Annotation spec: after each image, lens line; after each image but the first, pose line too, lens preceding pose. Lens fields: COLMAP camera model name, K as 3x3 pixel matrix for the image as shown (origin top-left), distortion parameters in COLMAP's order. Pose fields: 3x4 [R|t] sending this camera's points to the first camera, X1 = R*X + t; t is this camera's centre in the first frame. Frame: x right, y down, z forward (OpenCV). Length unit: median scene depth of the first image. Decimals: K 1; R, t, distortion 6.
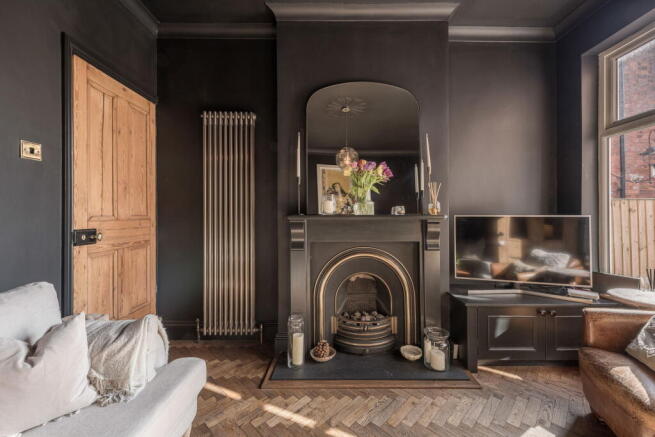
lens RADIAL K [[266.3, 0, 329.0], [0, 266.3, 212.1], [0, 0, 1]] dist [0.013857, -0.000312]
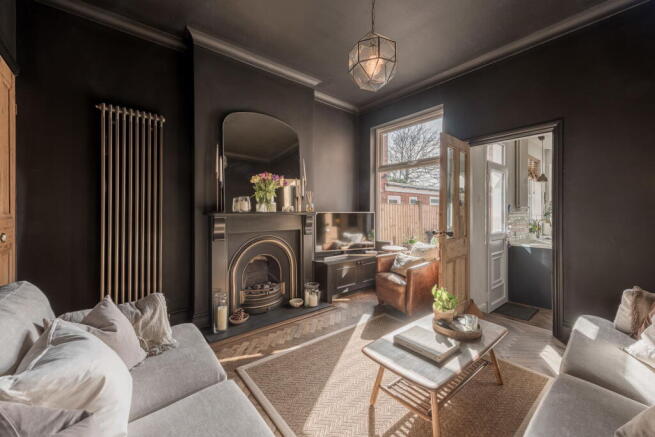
lens RADIAL K [[266.3, 0, 329.0], [0, 266.3, 212.1], [0, 0, 1]] dist [0.013857, -0.000312]
pose [[0.770160, -0.002273, 0.637846, -0.503260], [-0.006102, 0.999922, 0.010931, -0.005913], [-0.637821, -0.012311, 0.770086, -0.273631]]
